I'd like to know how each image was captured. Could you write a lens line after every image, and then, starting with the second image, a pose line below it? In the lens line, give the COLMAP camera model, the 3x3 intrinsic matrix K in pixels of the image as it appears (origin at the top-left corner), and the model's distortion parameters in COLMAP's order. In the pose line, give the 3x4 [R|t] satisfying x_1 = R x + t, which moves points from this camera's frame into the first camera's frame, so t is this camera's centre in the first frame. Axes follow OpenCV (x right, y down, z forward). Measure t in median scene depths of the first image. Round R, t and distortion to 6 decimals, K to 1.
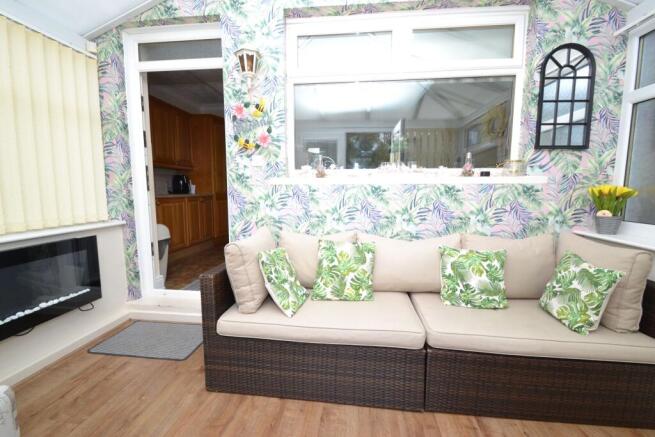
lens RADIAL K [[280.1, 0, 324.0], [0, 280.1, 223.5], [0, 0, 1]] dist [-0.020808, -0.000883]
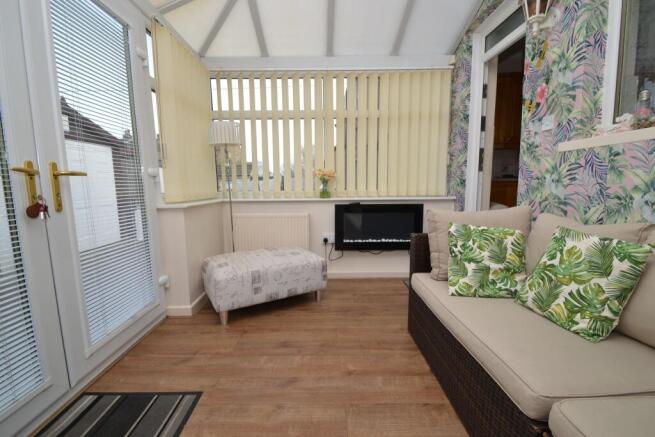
lens RADIAL K [[280.1, 0, 324.0], [0, 280.1, 223.5], [0, 0, 1]] dist [-0.020808, -0.000883]
pose [[0.137969, 0.128638, -0.982047, 0.470429], [-0.102587, 0.988053, 0.115012, 0.028562], [0.985109, 0.084878, 0.149517, 0.295247]]
